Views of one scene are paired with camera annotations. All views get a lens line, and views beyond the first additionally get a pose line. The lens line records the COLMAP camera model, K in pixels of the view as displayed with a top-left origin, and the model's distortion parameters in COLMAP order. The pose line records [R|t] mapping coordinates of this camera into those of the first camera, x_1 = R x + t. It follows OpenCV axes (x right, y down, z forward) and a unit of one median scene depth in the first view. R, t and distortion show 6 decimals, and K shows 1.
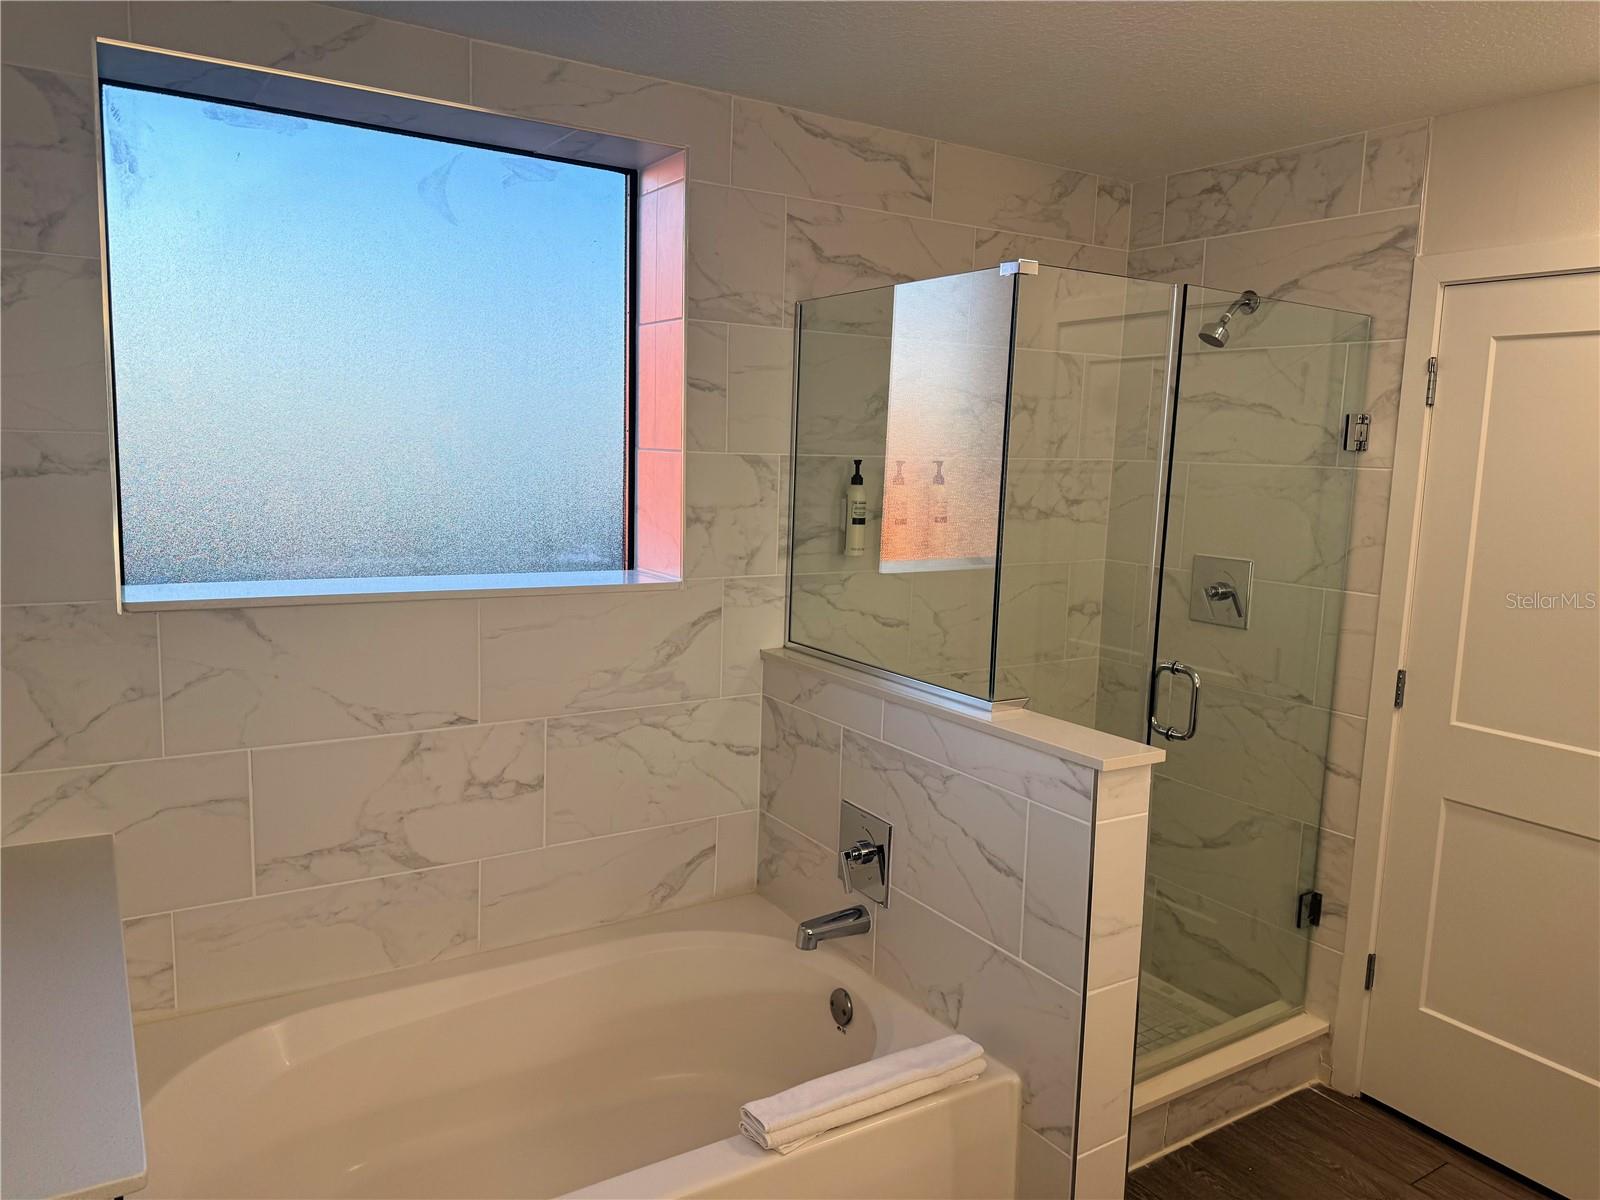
lens RADIAL K [[1069.4, 0, 797.1], [0, 1069.4, 608.1], [0, 0, 1]] dist [0.168292, -0.235046]
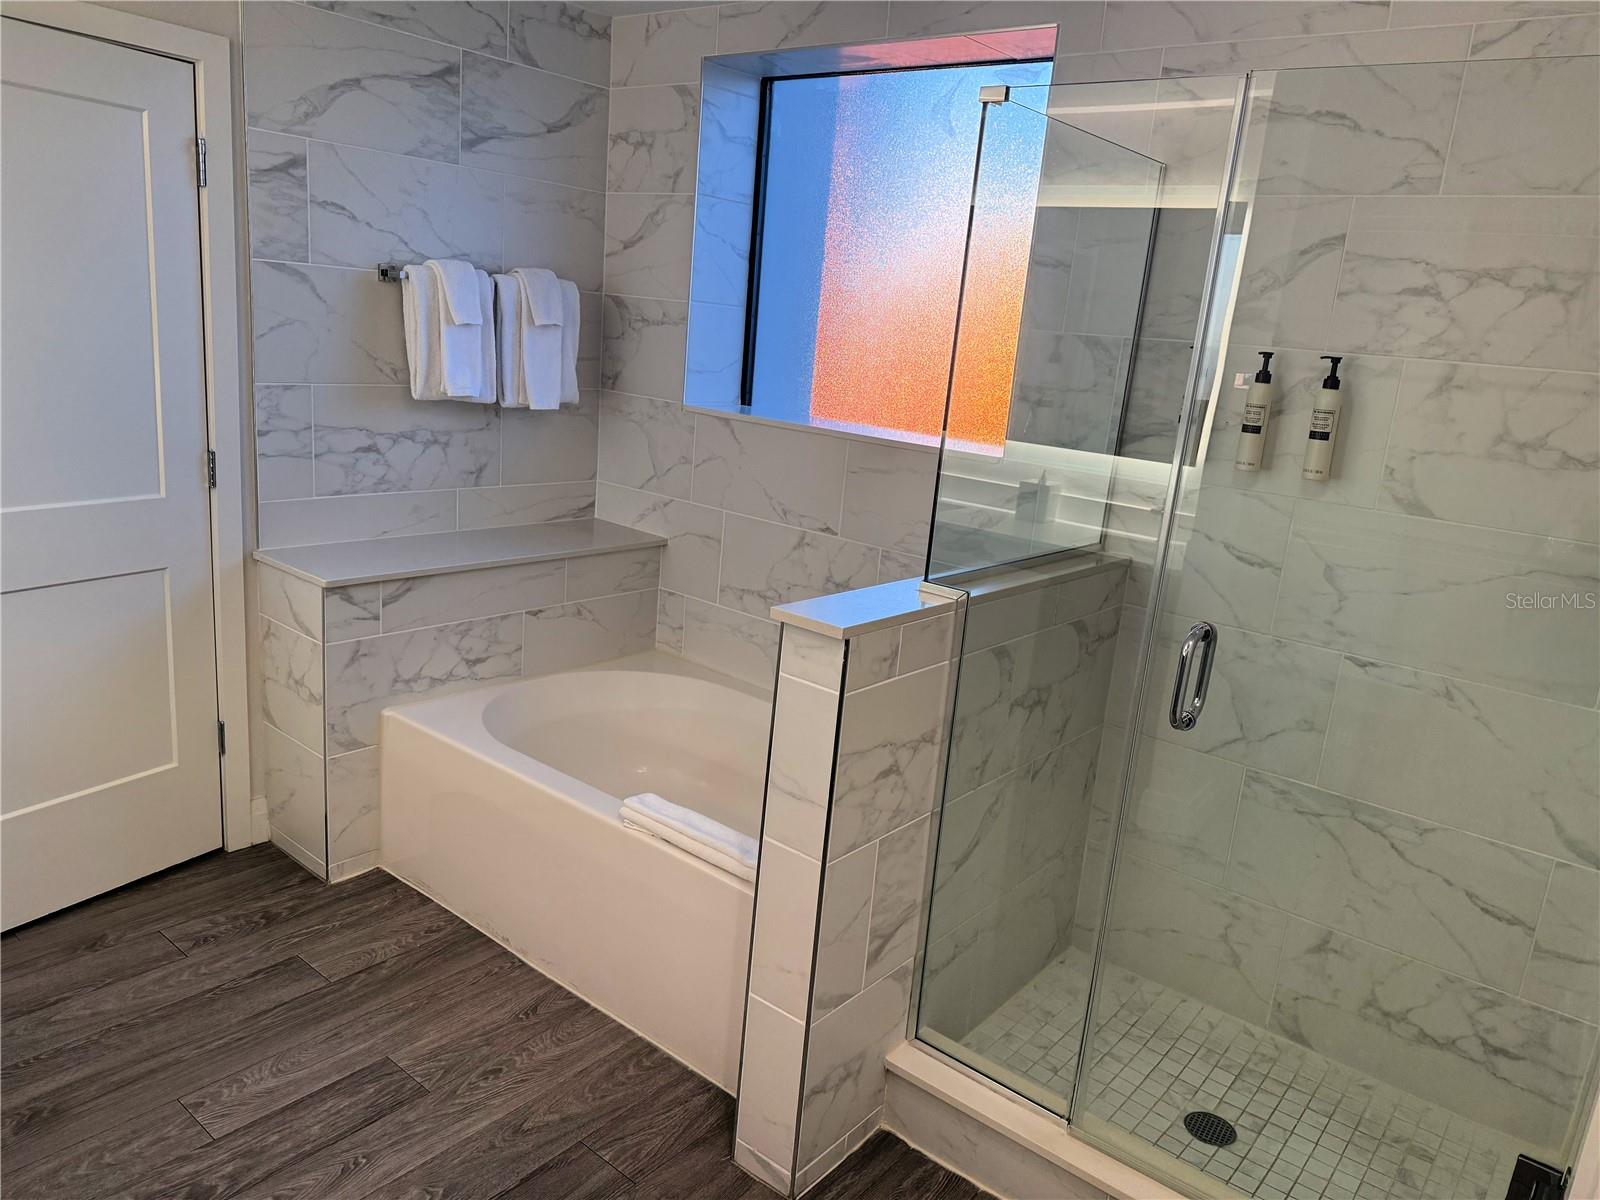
lens RADIAL K [[1130.4, 0, 802.8], [0, 1130.4, 599.9], [0, 0, 1]] dist [0.082980, -0.109220]
pose [[0.318948, 0.234069, -0.918414, 0.908609], [-0.199444, 0.963901, 0.176399, -0.048392], [0.926550, 0.126910, 0.354118, 0.468002]]
